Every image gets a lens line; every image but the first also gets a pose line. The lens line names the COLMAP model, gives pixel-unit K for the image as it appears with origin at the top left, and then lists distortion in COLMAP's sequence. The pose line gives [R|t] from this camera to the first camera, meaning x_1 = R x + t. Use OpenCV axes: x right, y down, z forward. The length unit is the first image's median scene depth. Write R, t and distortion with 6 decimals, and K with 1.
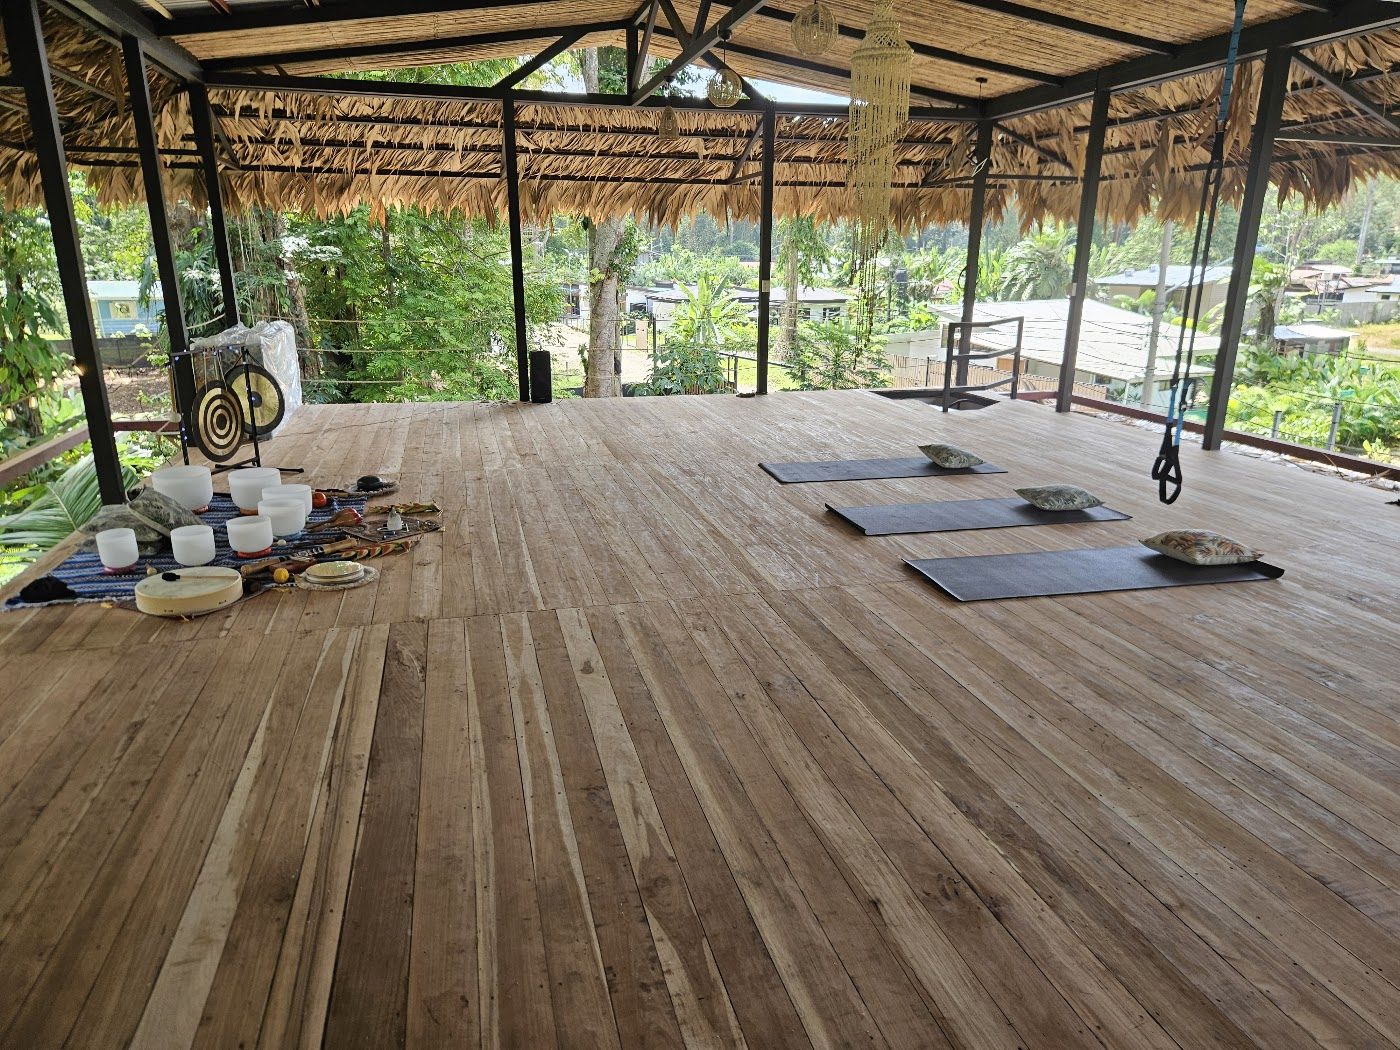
lens RADIAL K [[960.4, 0, 700.0], [0, 960.4, 525.0], [0, 0, 1]] dist [0.056573, 0.001381]
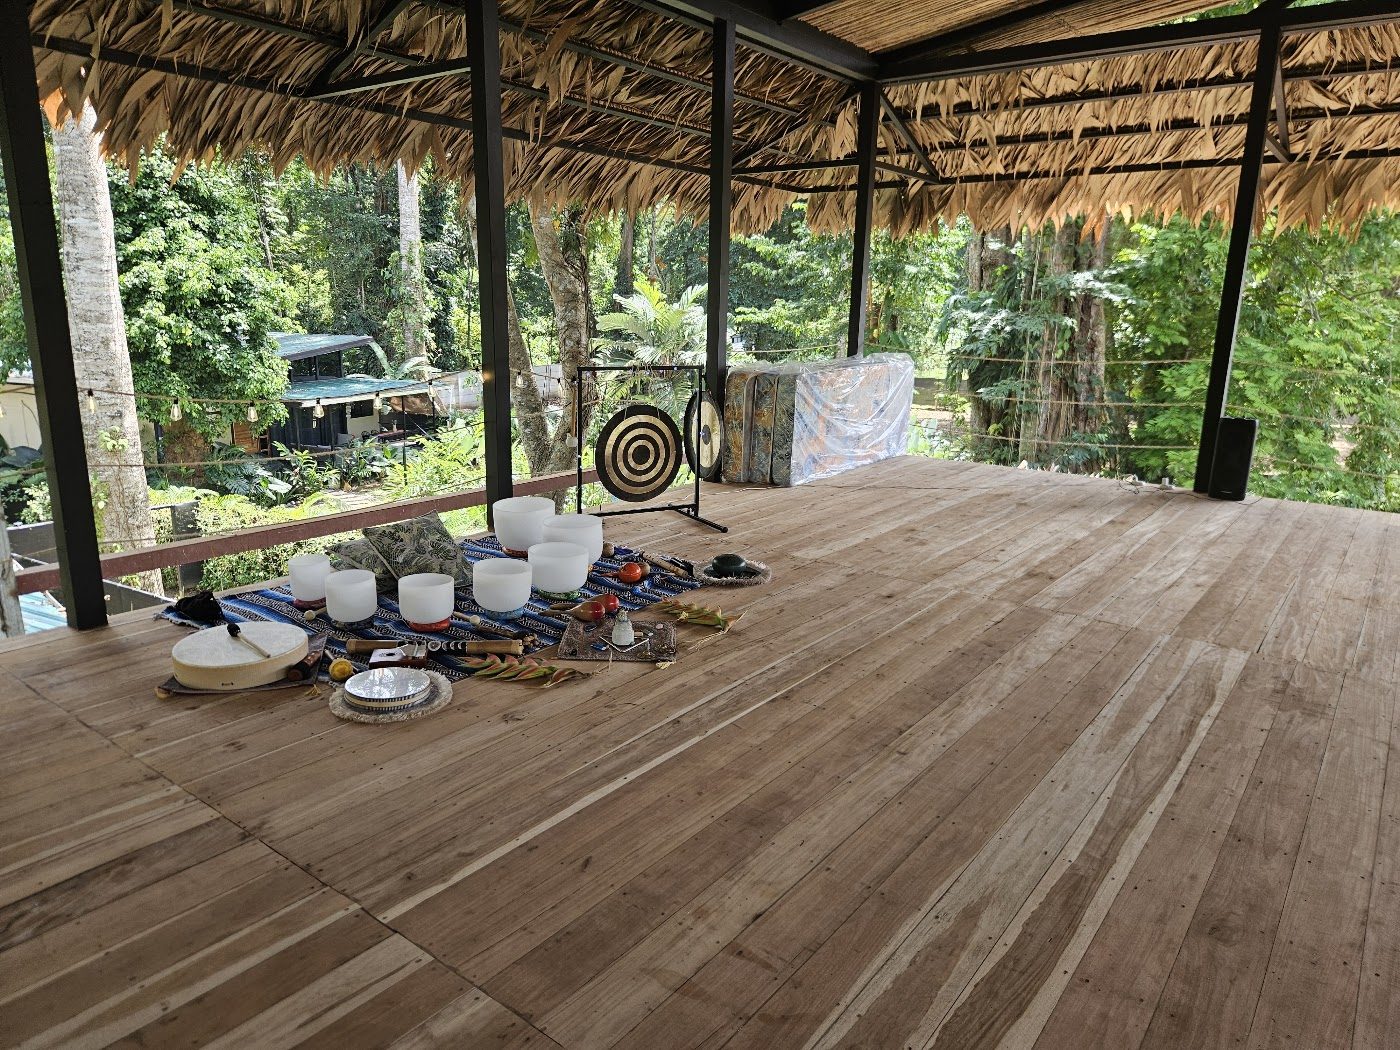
lens RADIAL K [[934.6, 0, 700.0], [0, 934.6, 525.0], [0, 0, 1]] dist [0.086831, -0.064492]
pose [[0.617009, 0.199102, -0.761353, 0.110310], [-0.234544, 0.970023, 0.063595, -0.073235], [0.751192, 0.139332, 0.645211, 0.348613]]
